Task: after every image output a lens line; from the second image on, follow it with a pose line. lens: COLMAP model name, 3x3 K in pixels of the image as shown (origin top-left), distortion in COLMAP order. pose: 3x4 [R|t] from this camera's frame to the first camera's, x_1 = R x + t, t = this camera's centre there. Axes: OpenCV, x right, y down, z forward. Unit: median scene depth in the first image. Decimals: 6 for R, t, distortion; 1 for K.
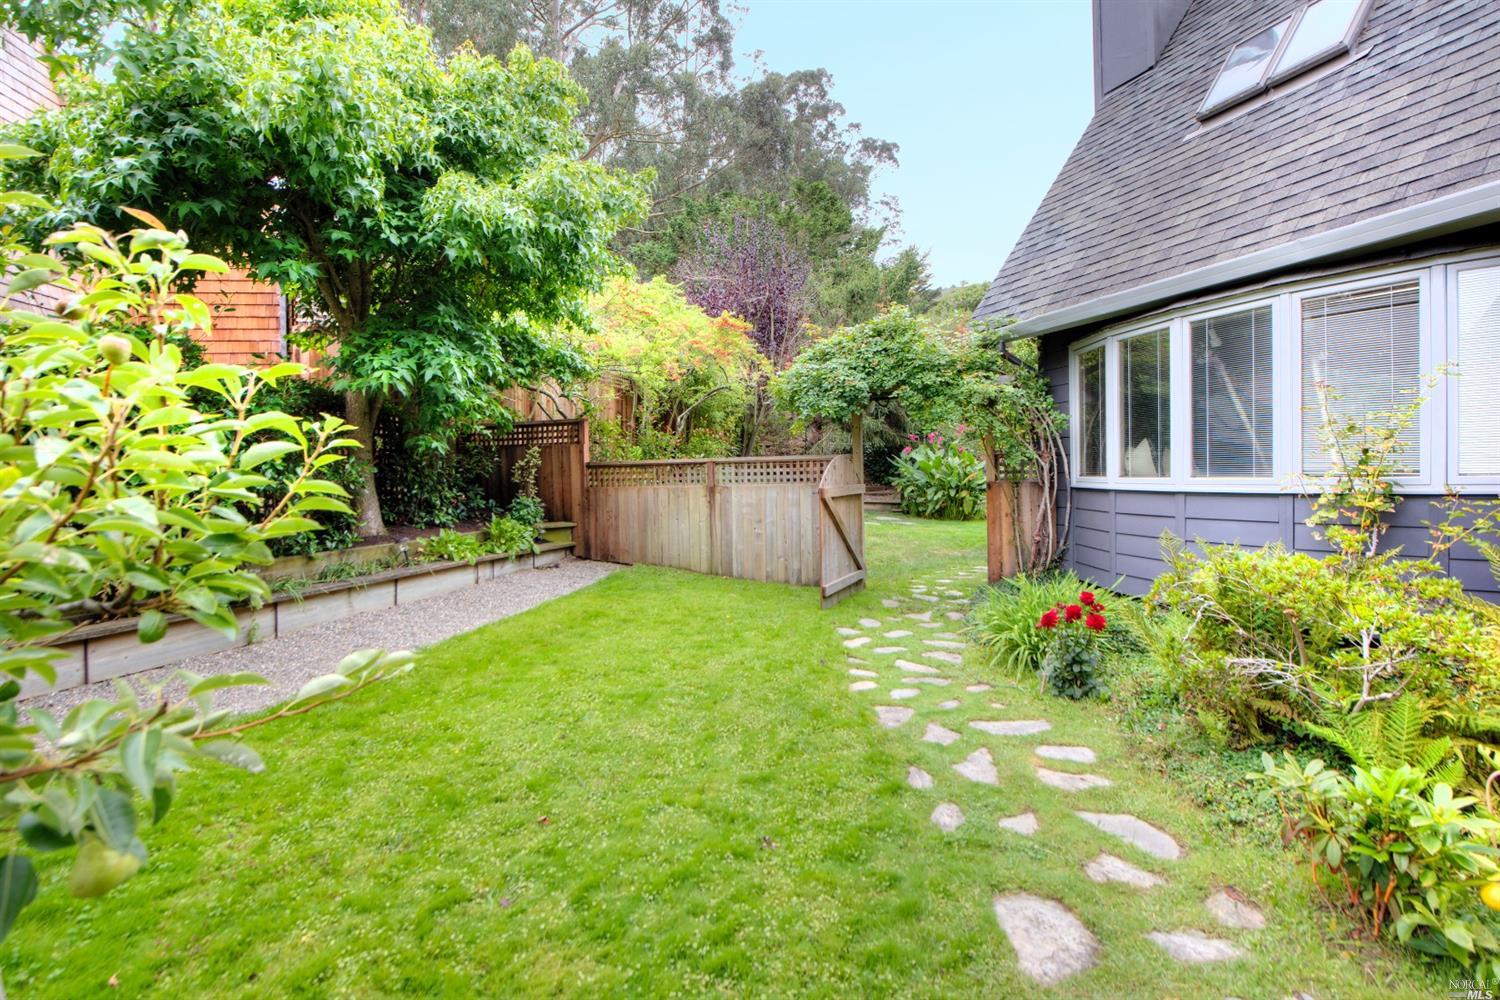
lens RADIAL K [[681.0, 0, 749.8], [0, 681.0, 478.8], [0, 0, 1]] dist [-0.001349, -0.000634]
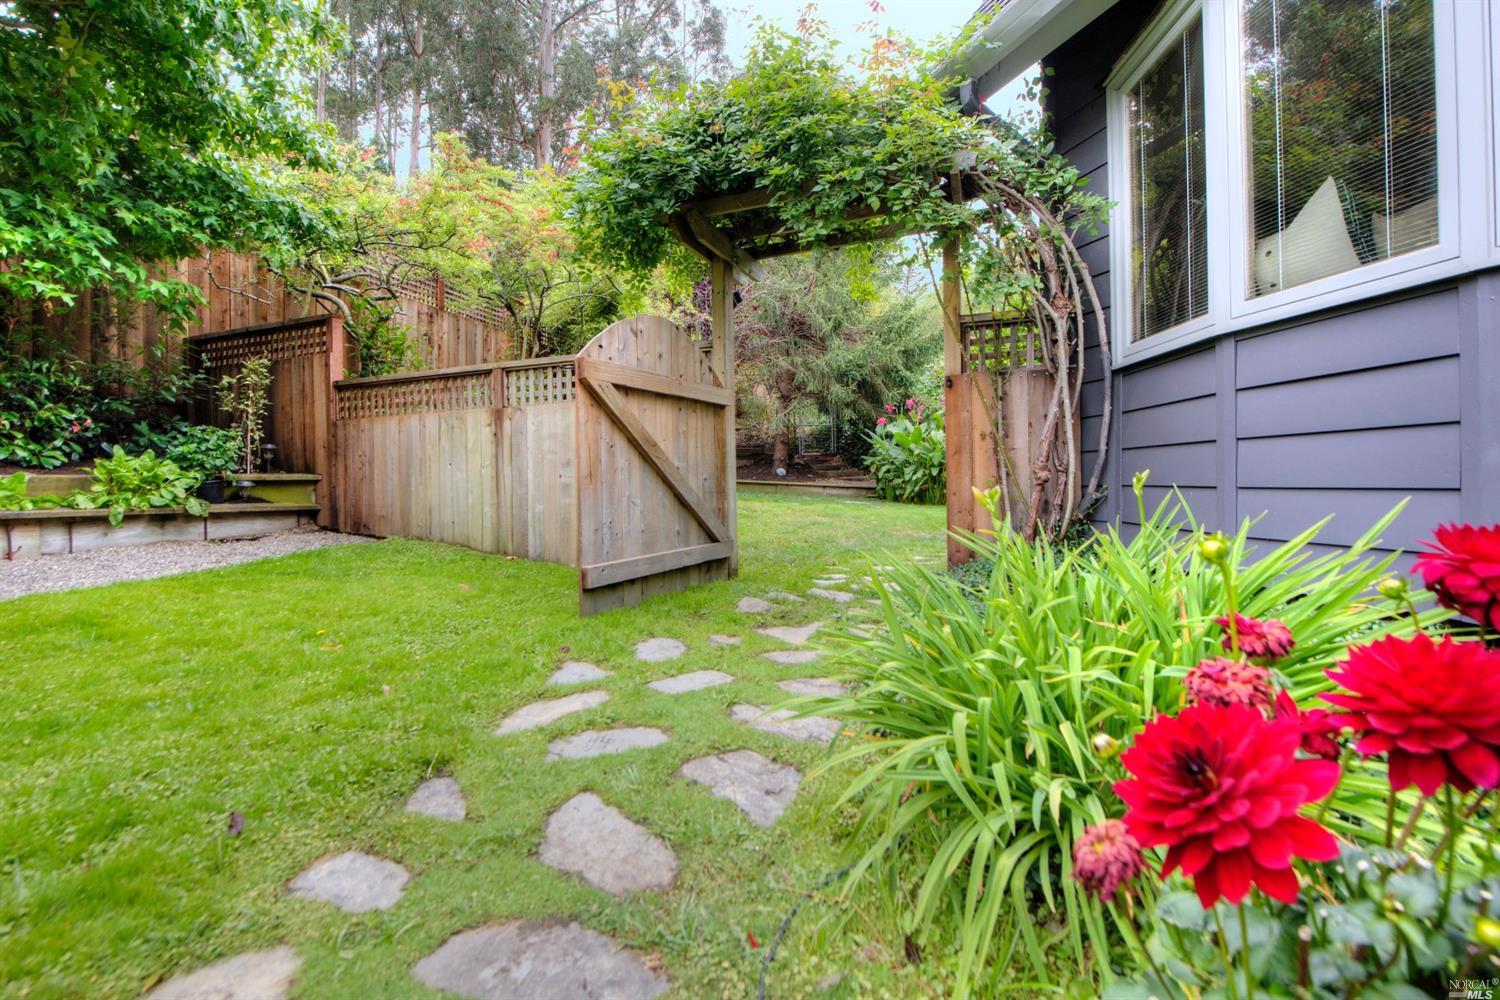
lens RADIAL K [[638.6, 0, 747.7], [0, 638.6, 479.9], [0, 0, 1]] dist [-0.000148, -0.000034]
pose [[0.999677, 0.005338, -0.024837, 0.214666], [-0.005545, 0.999950, -0.008276, 0.093140], [0.024792, 0.008411, 0.999657, 0.519403]]
